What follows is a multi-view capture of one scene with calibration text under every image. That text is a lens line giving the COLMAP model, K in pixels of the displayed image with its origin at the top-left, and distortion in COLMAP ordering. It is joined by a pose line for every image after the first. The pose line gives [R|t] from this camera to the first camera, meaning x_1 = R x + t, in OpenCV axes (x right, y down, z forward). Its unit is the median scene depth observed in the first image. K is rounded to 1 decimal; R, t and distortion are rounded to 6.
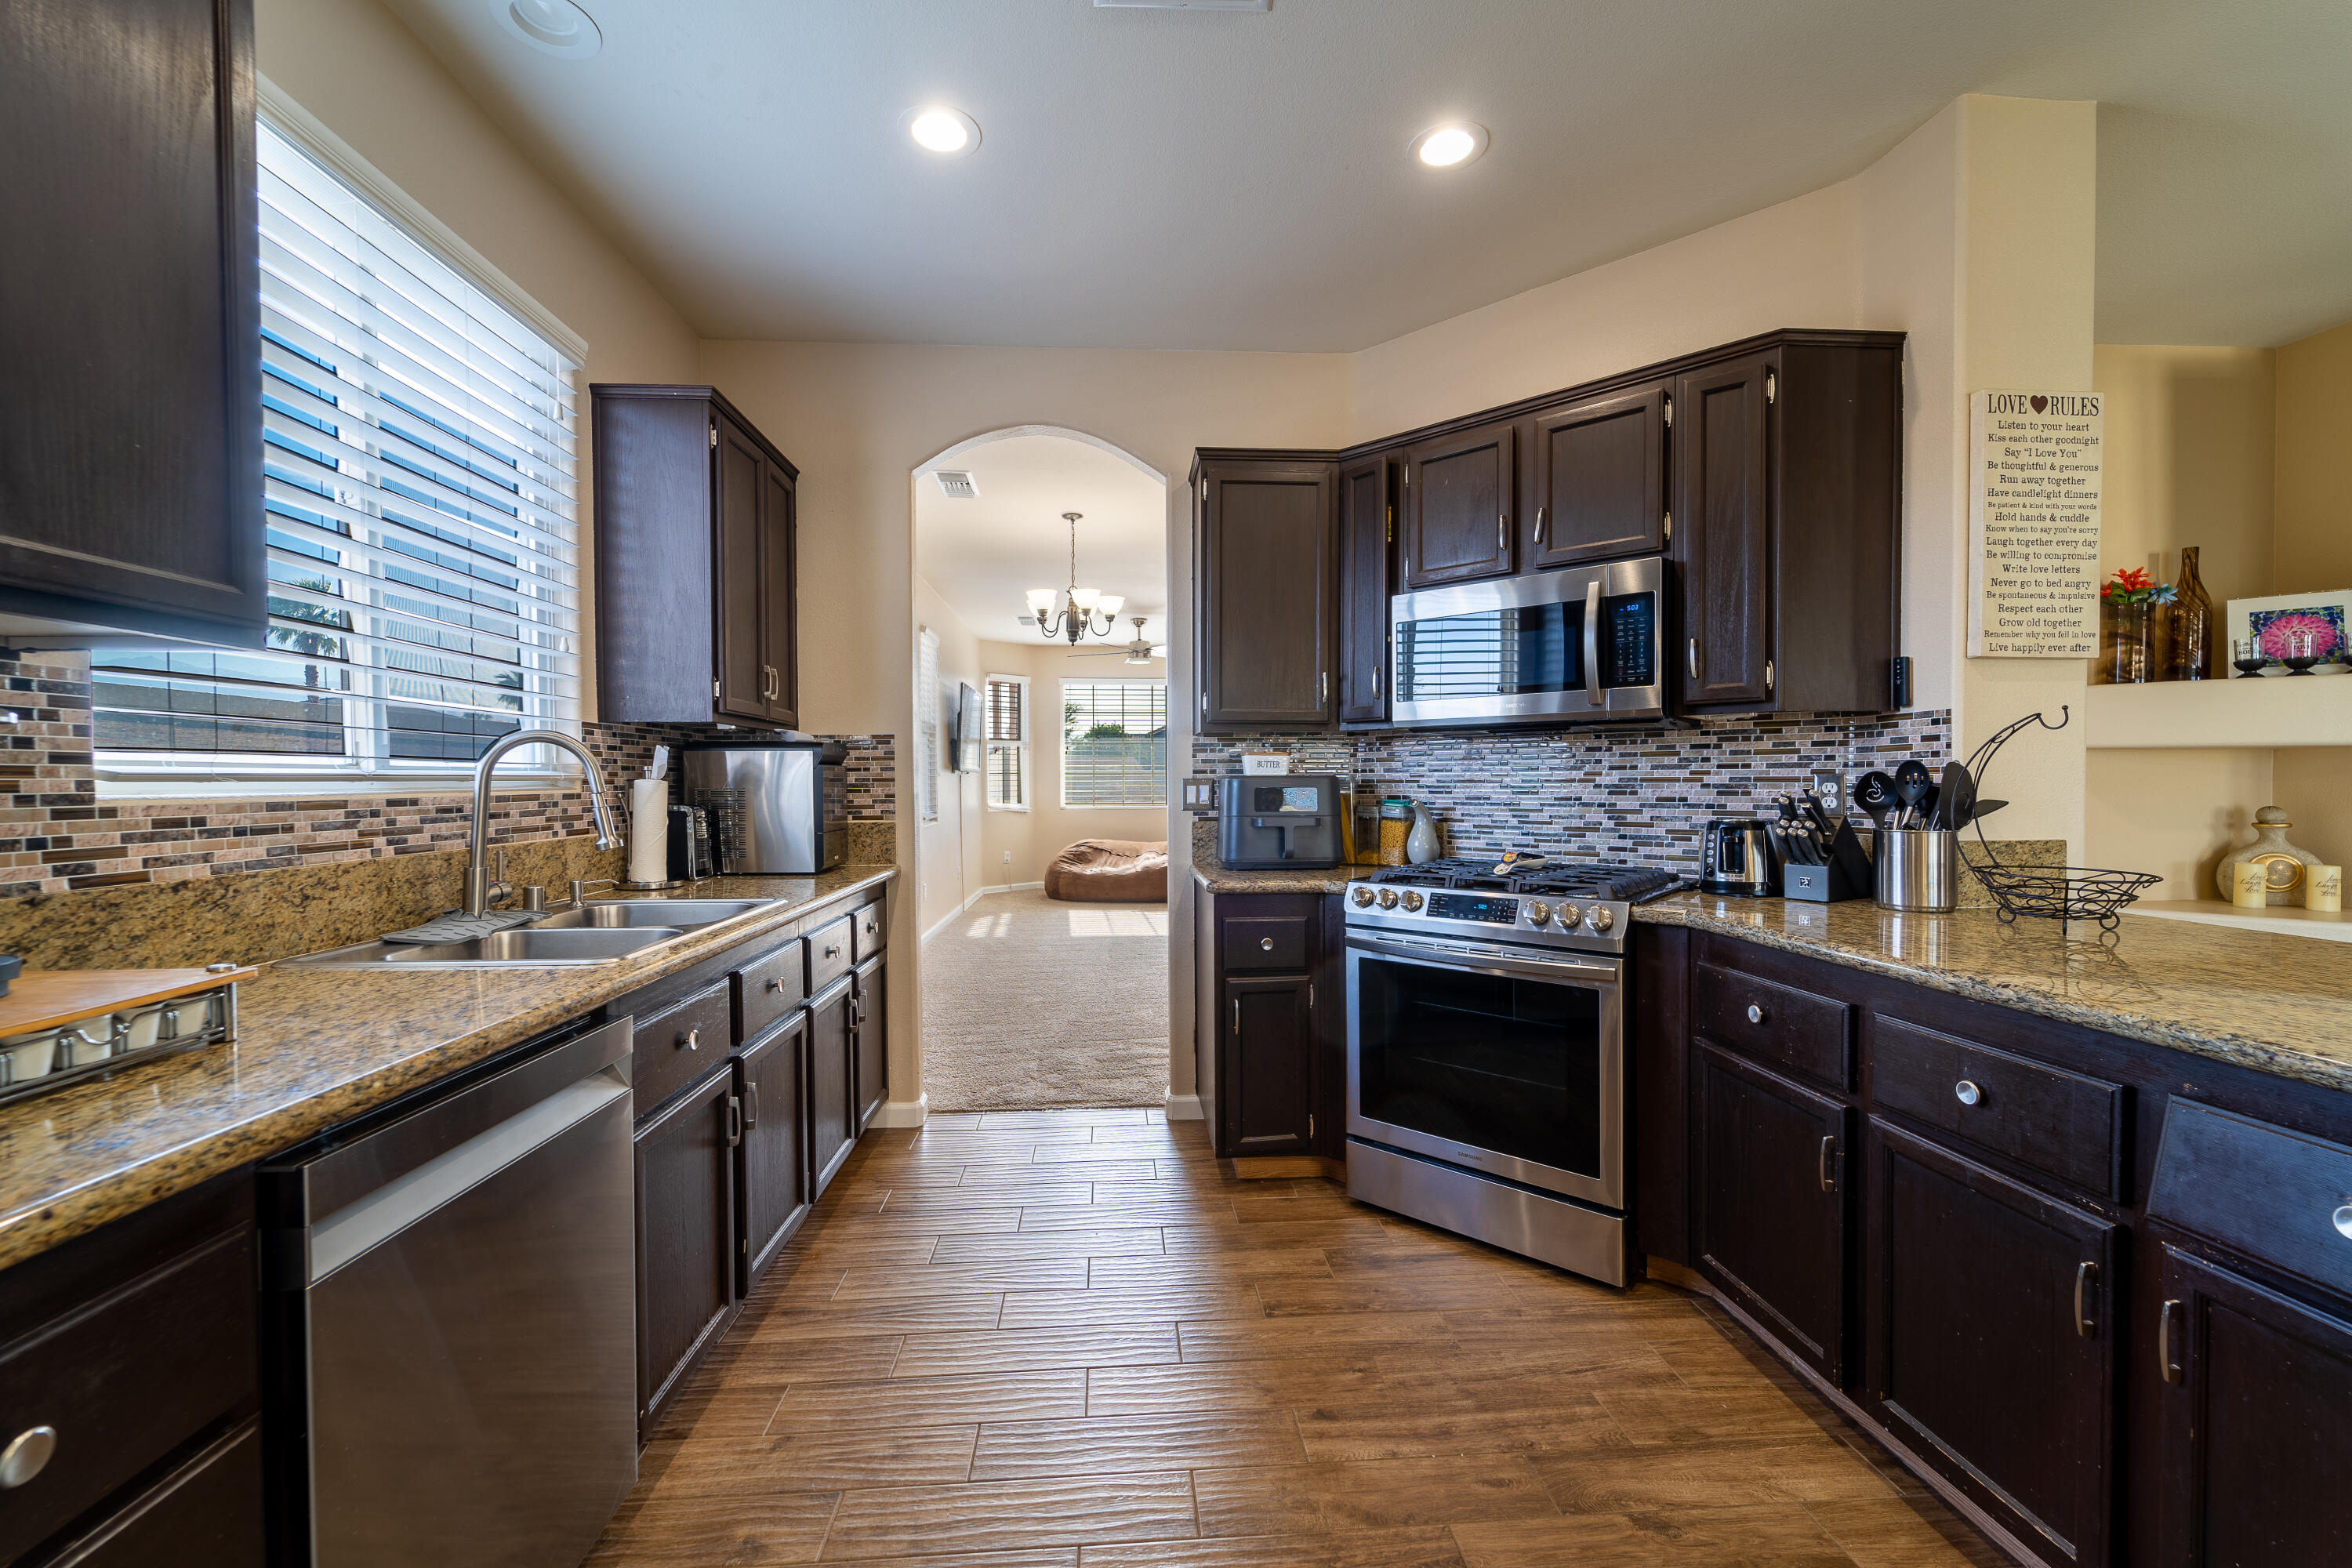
lens RADIAL K [[945.4, 0, 1170.8], [0, 945.4, 794.8], [0, 0, 1]] dist [0.002533, -0.002456]
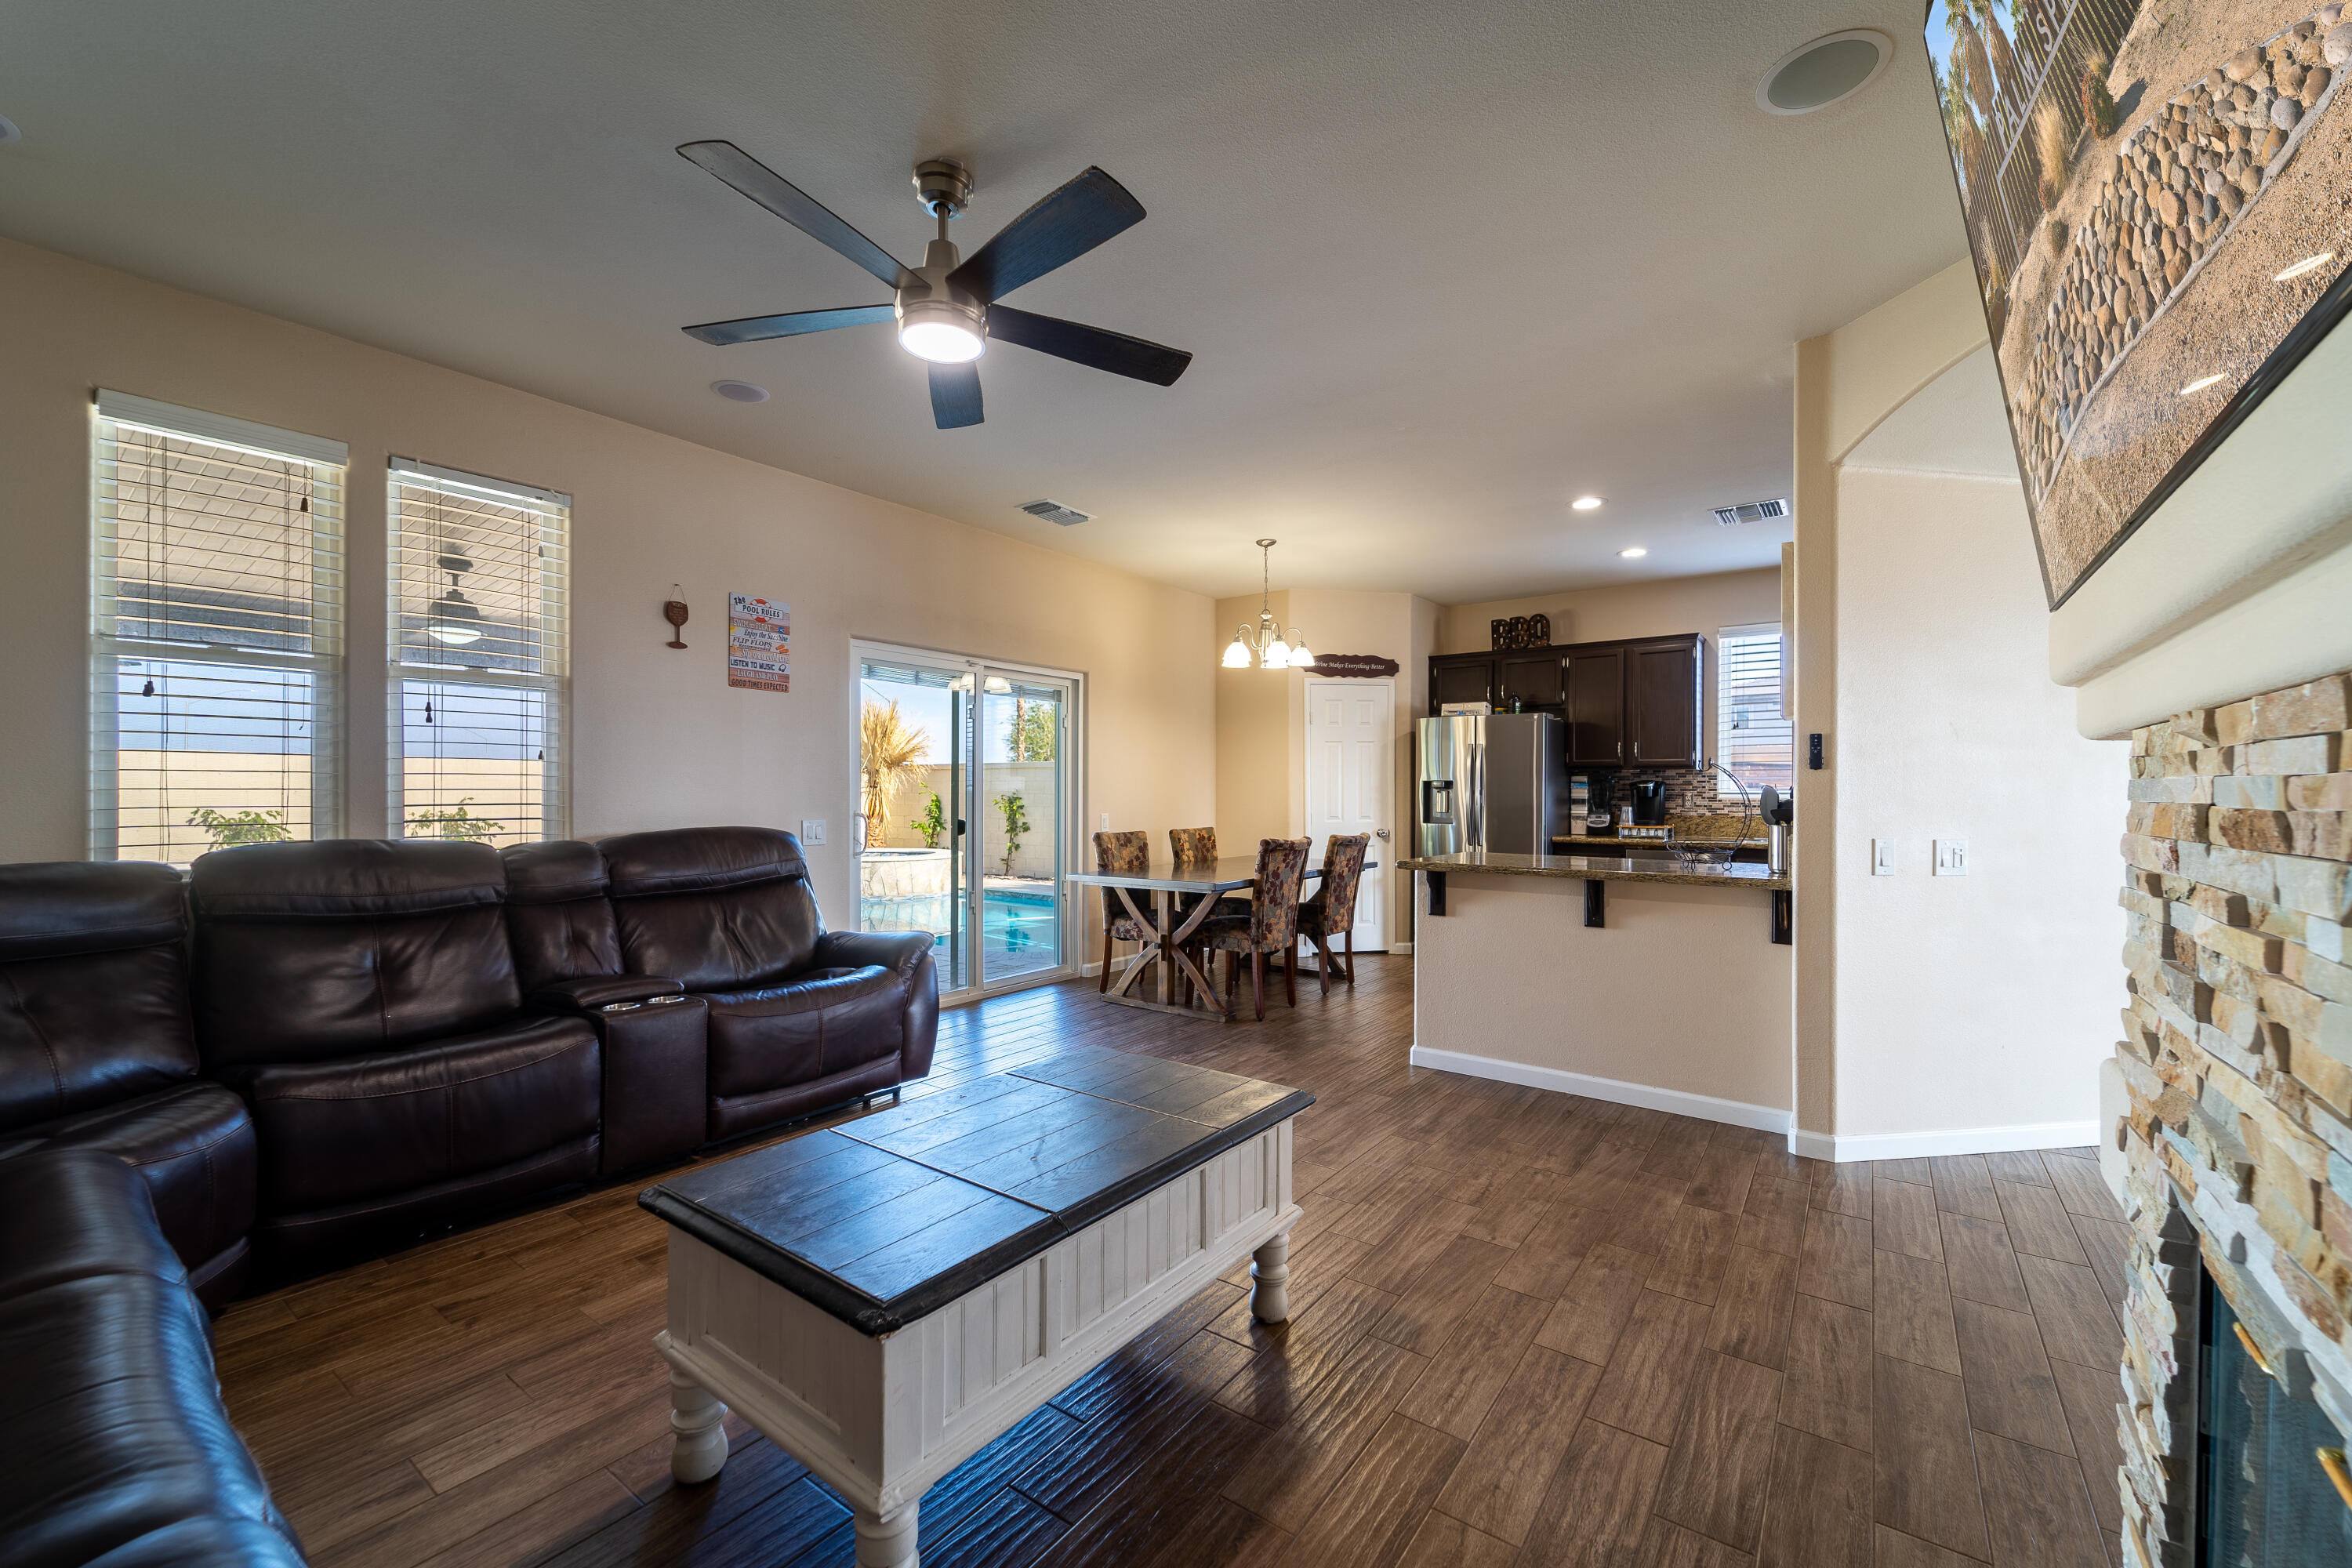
lens RADIAL K [[945.4, 0, 1170.8], [0, 945.4, 794.8], [0, 0, 1]] dist [0.002533, -0.002456]
pose [[-0.648463, 0.003607, -0.761237, 2.354343], [-0.012701, 0.999798, 0.015557, -0.027463], [0.761140, 0.019757, -0.648287, 1.056828]]
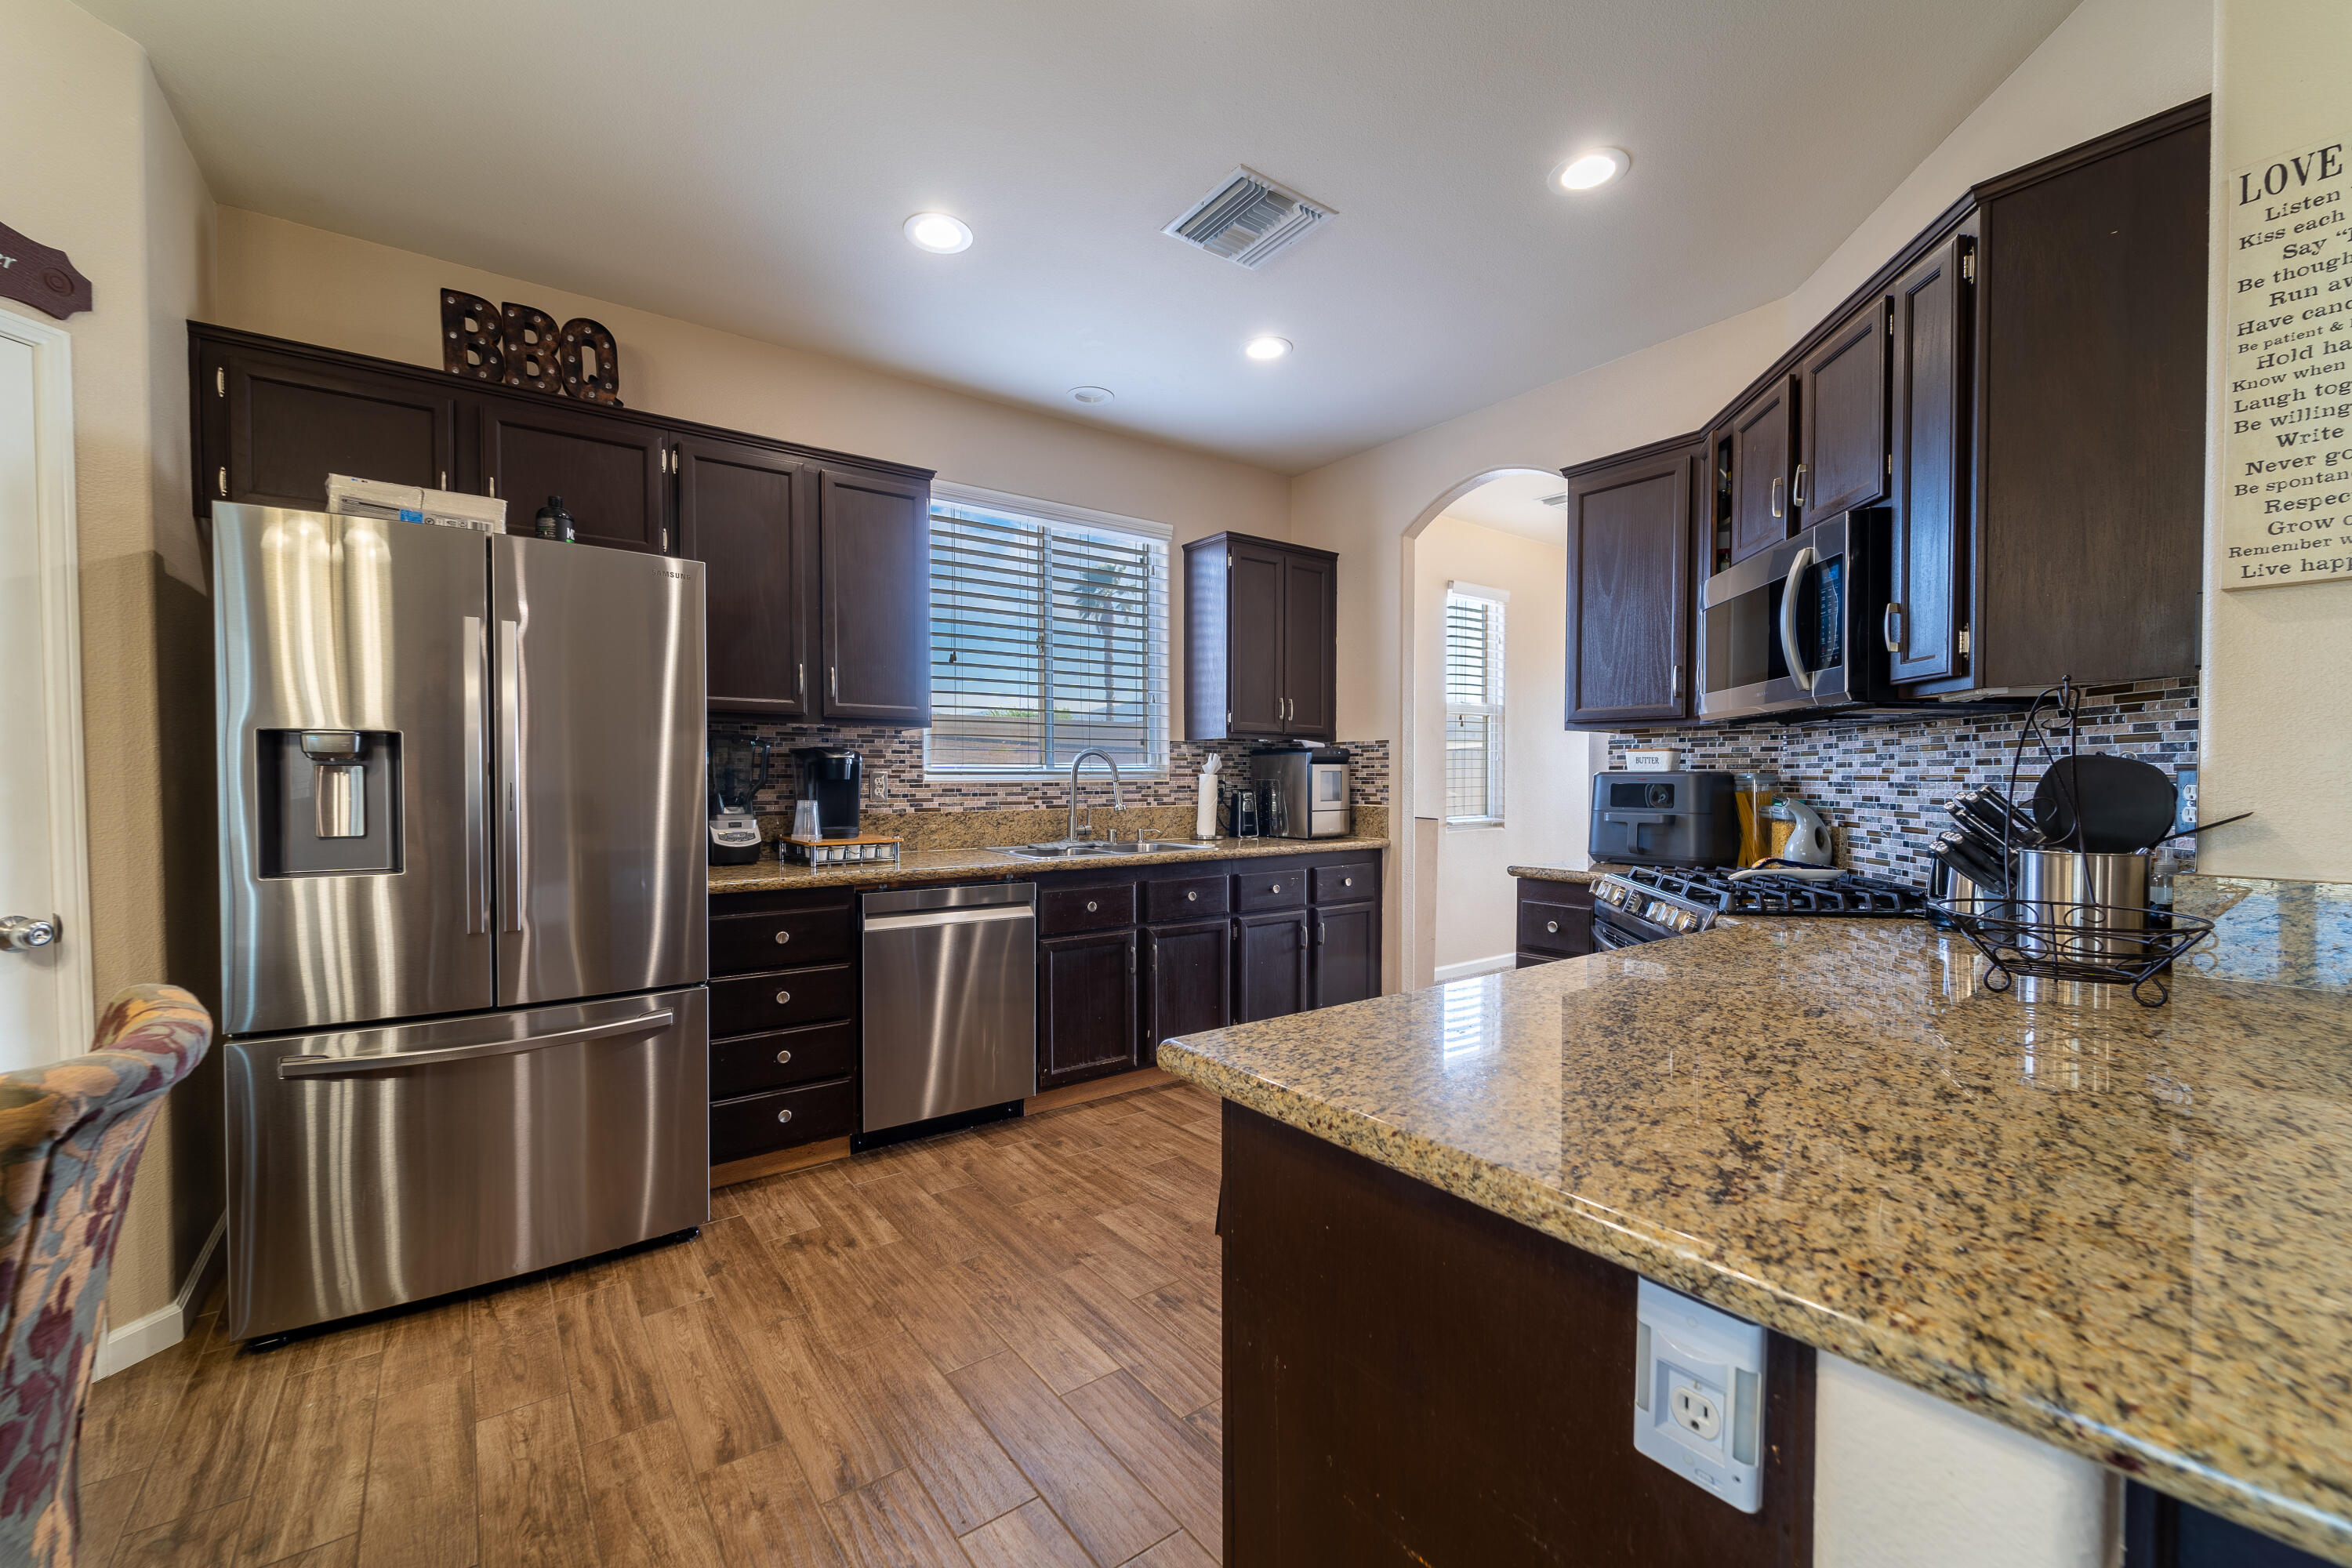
lens RADIAL K [[945.4, 0, 1170.8], [0, 945.4, 794.8], [0, 0, 1]] dist [0.002533, -0.002456]
pose [[0.543775, 0.021462, -0.838957, 0.846468], [-0.015321, 0.999760, 0.015645, -0.004684], [0.839091, 0.004346, 0.543973, 0.042631]]
